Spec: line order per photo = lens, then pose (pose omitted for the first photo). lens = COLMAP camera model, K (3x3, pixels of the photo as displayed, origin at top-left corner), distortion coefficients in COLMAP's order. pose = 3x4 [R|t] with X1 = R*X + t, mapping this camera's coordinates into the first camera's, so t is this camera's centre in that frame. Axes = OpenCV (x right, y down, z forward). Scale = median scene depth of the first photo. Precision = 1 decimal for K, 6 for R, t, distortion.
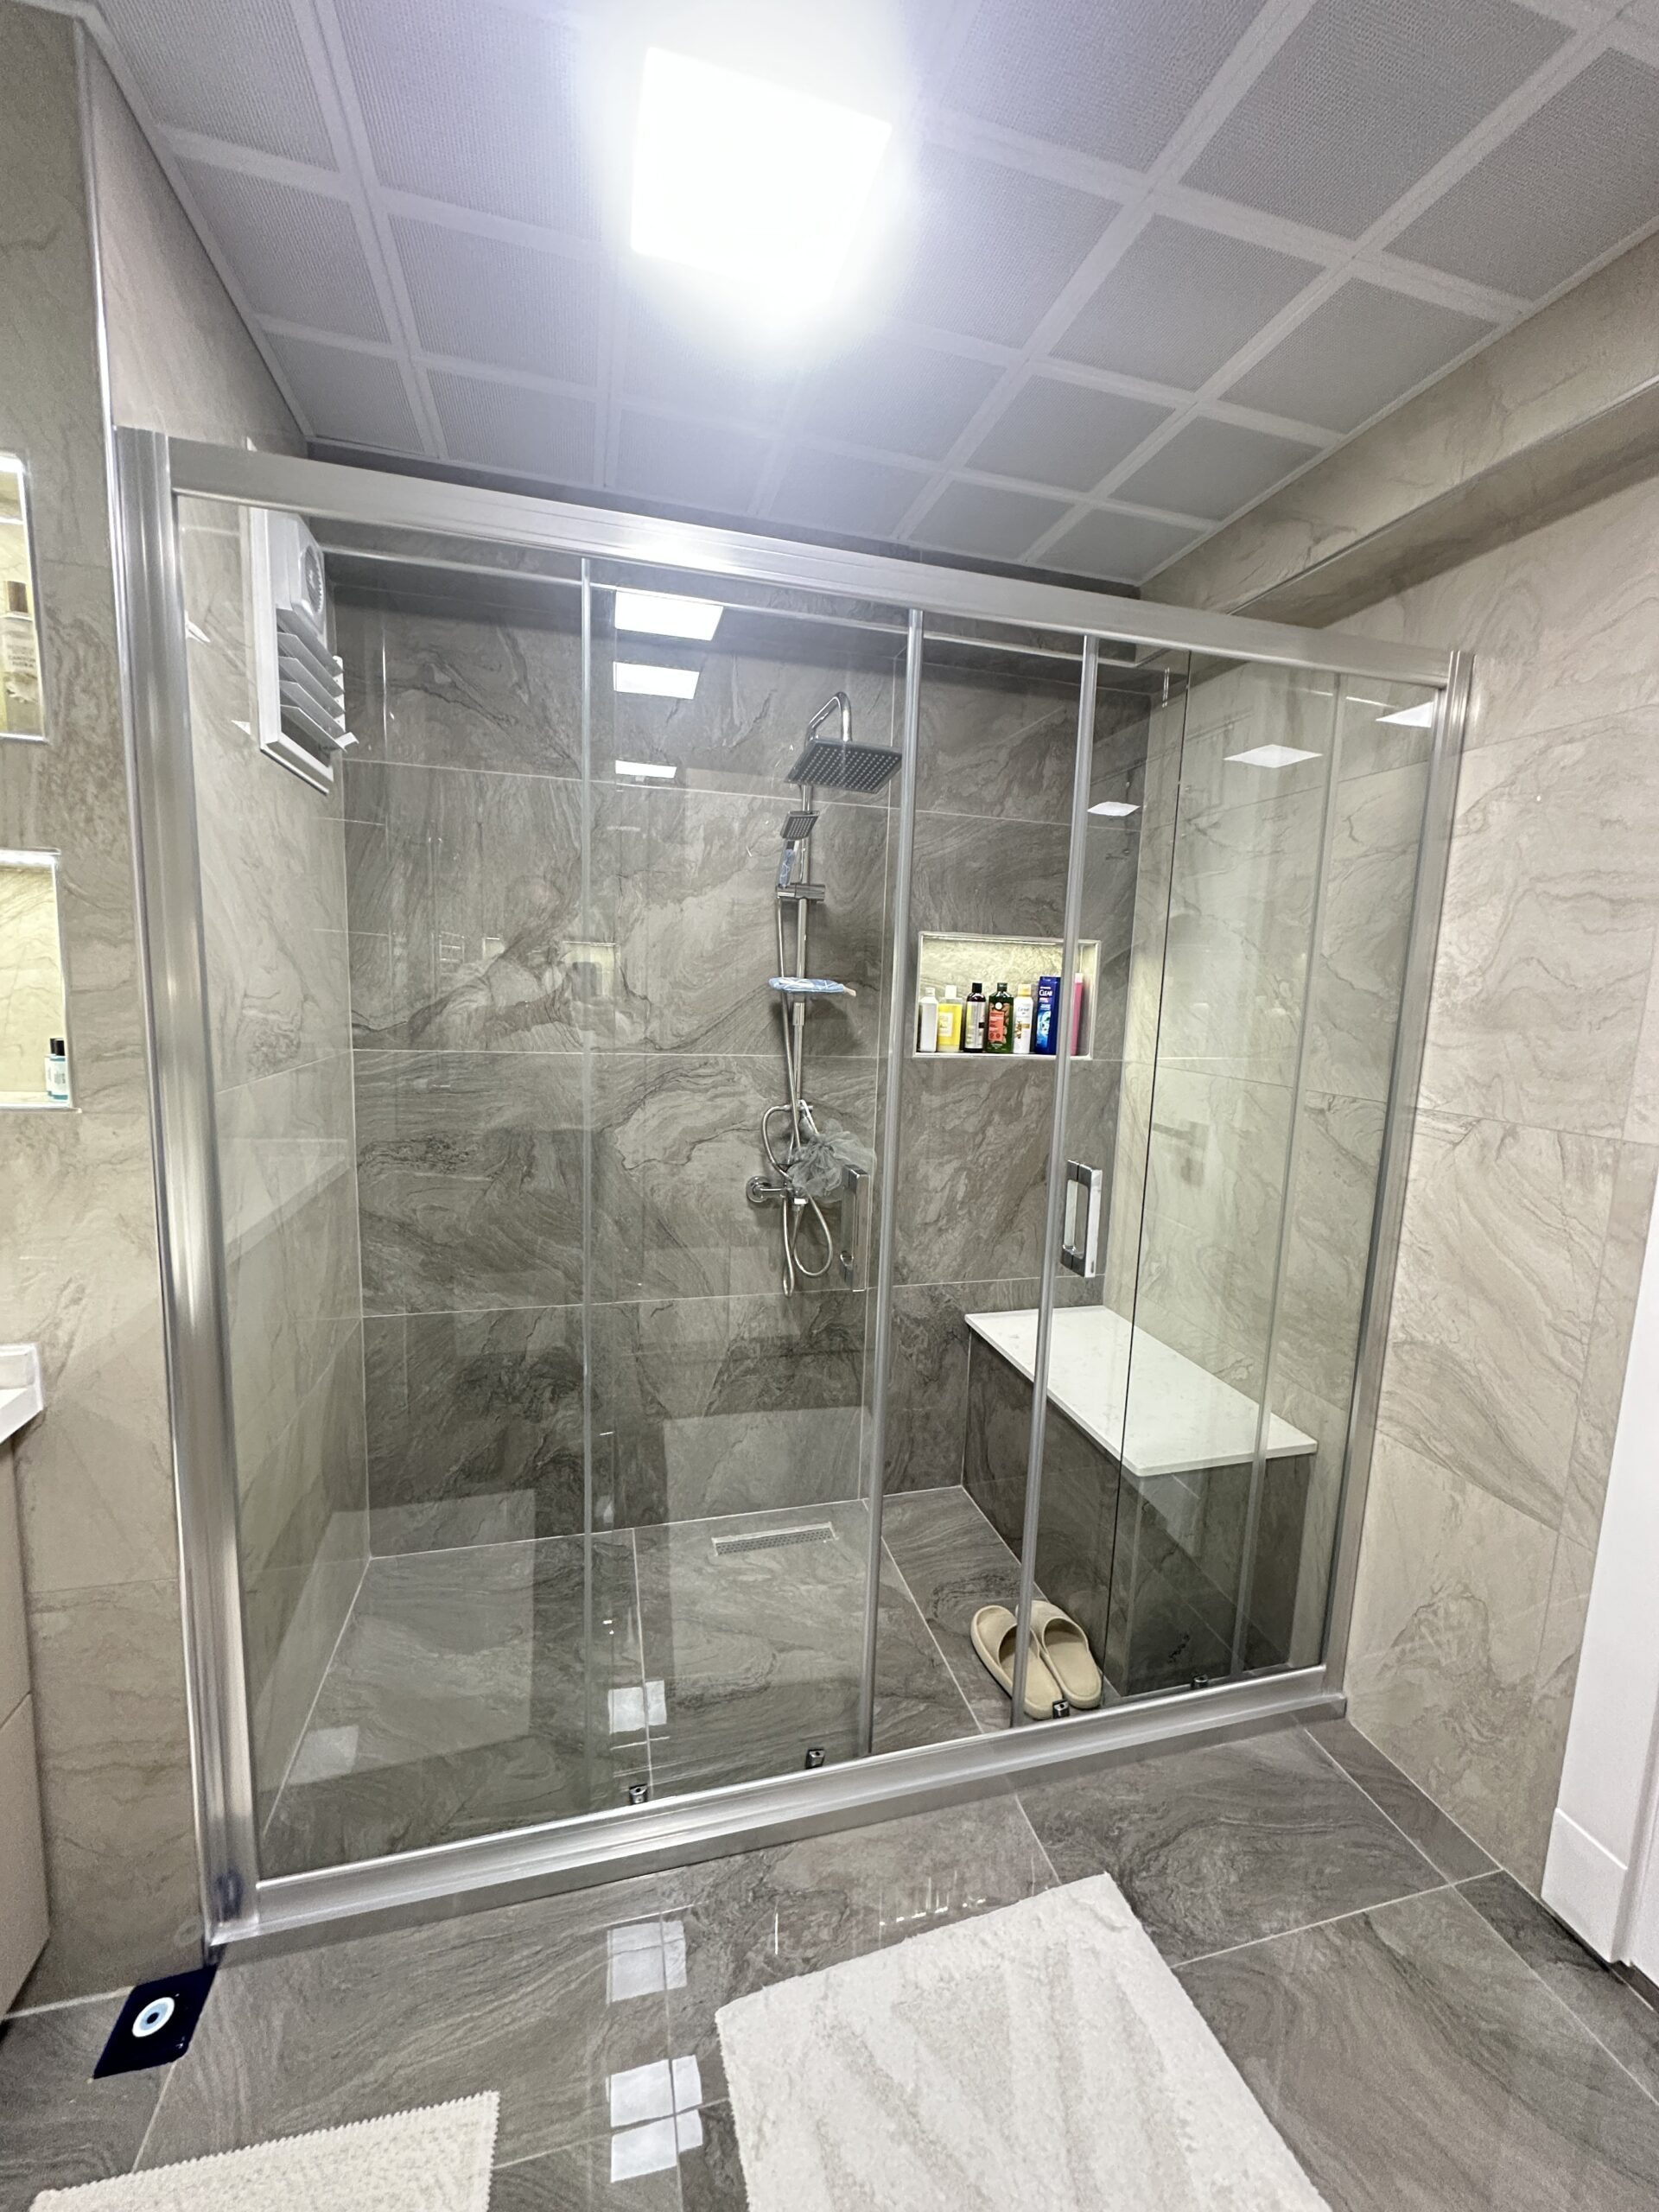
lens RADIAL K [[883.4, 0, 831.2], [0, 883.4, 1102.4], [0, 0, 1]] dist [-0.002239, 0.000770]
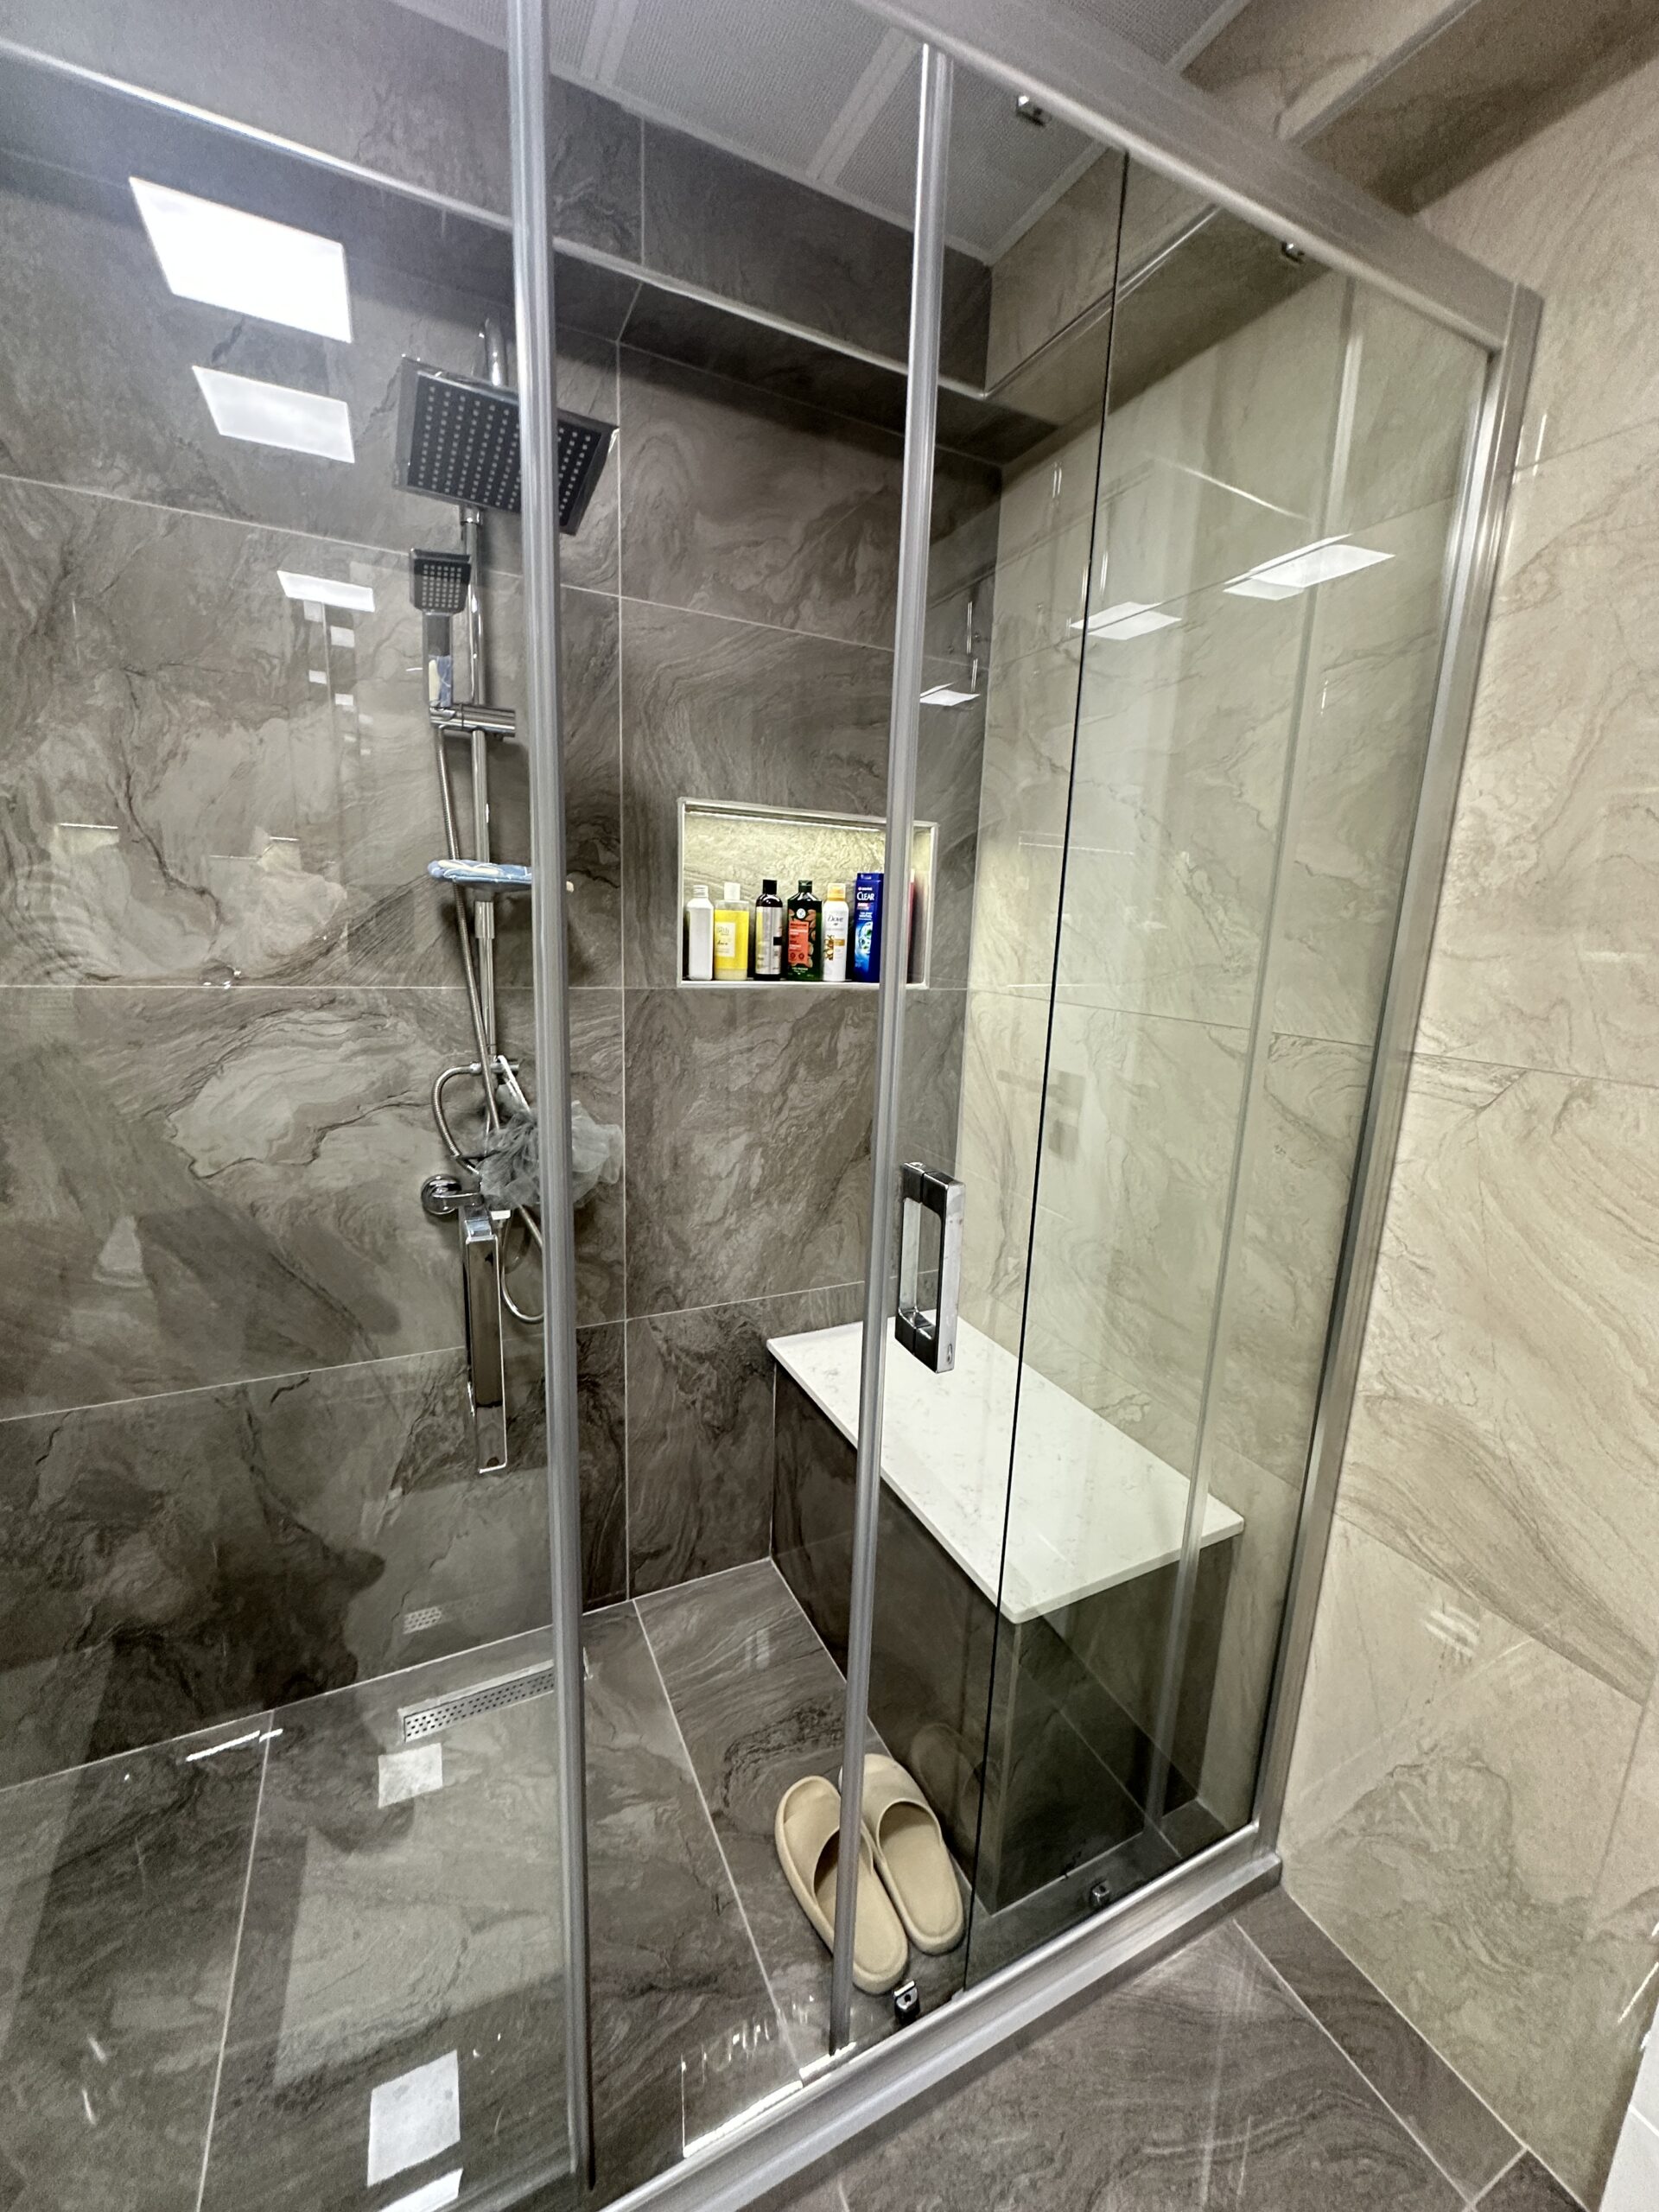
lens RADIAL K [[881.0, 0, 831.4], [0, 881.0, 1101.4], [0, 0, 1]] dist [-0.001141, 0.000367]
pose [[0.981432, -0.036062, 0.188391, 0.099826], [0.022383, 0.996989, 0.074242, -0.014533], [-0.190501, -0.068647, 0.979284, 0.389757]]
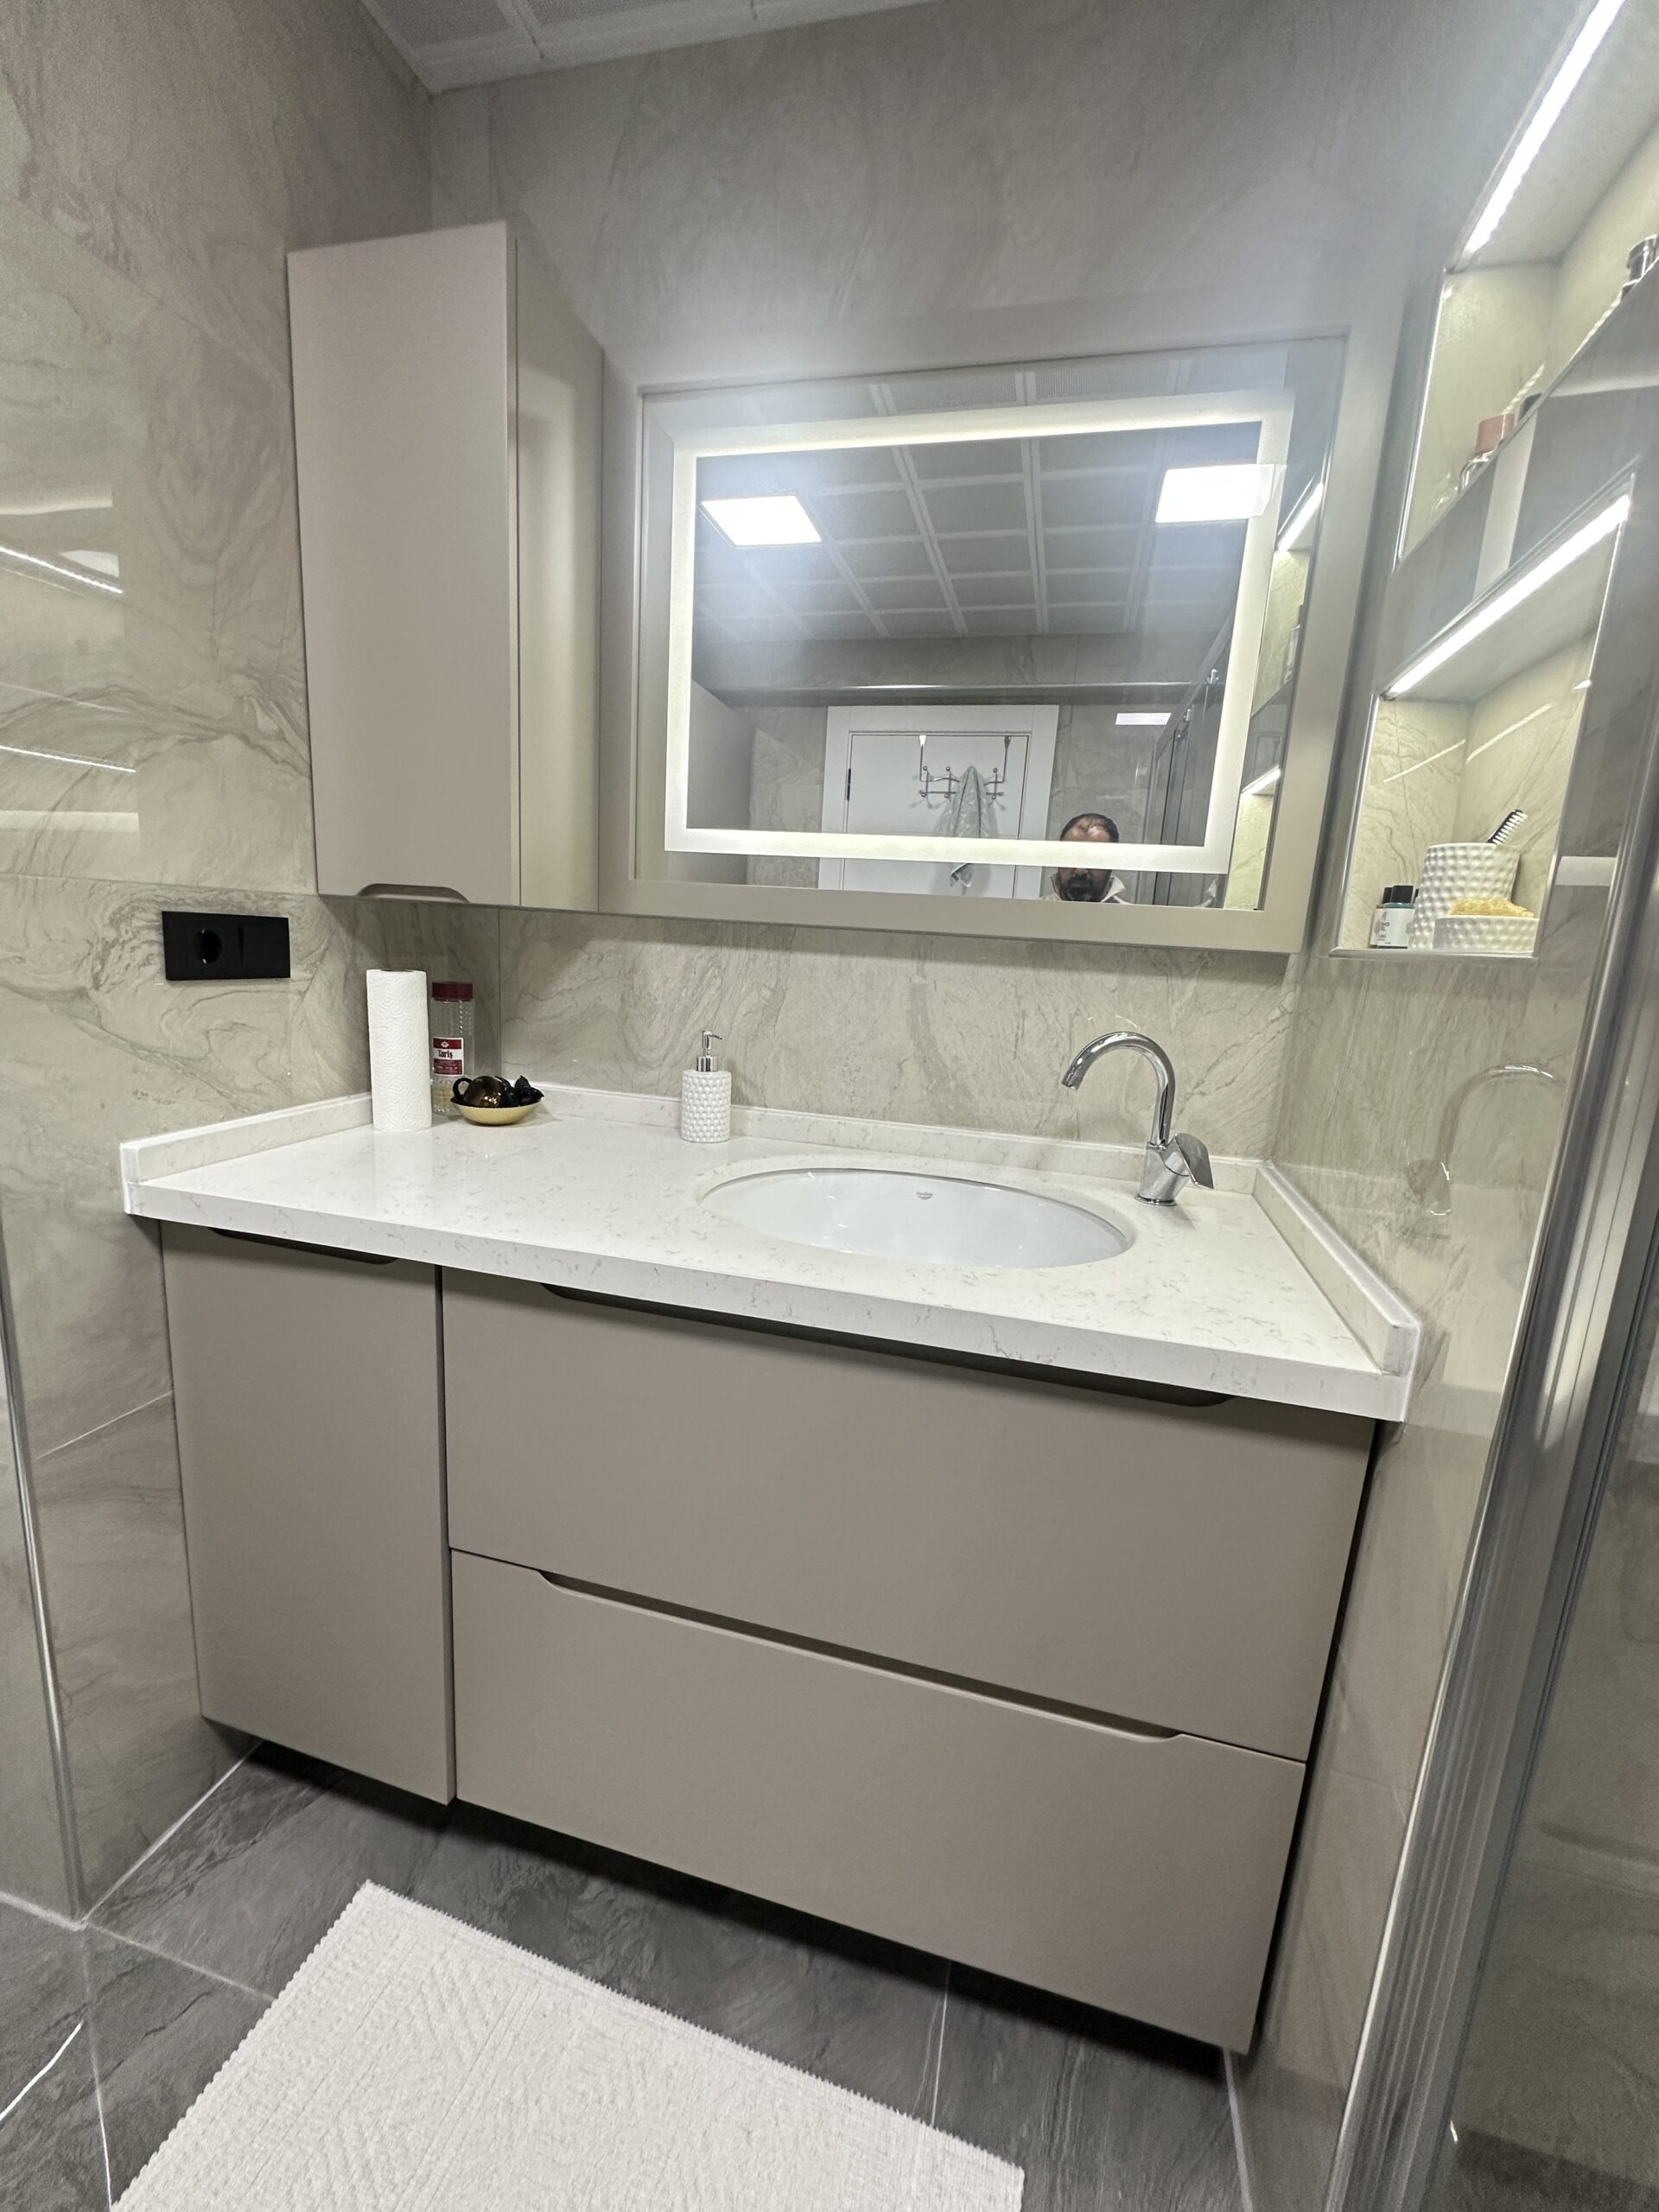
lens RADIAL K [[883.4, 0, 830.6], [0, 883.4, 1101.9], [0, 0, 1]] dist [-0.001232, 0.000461]
pose [[-0.482725, 0.099618, -0.870088, -0.081986], [-0.192393, 0.957176, 0.216329, 0.035181], [0.854378, 0.271827, -0.442887, 0.526014]]
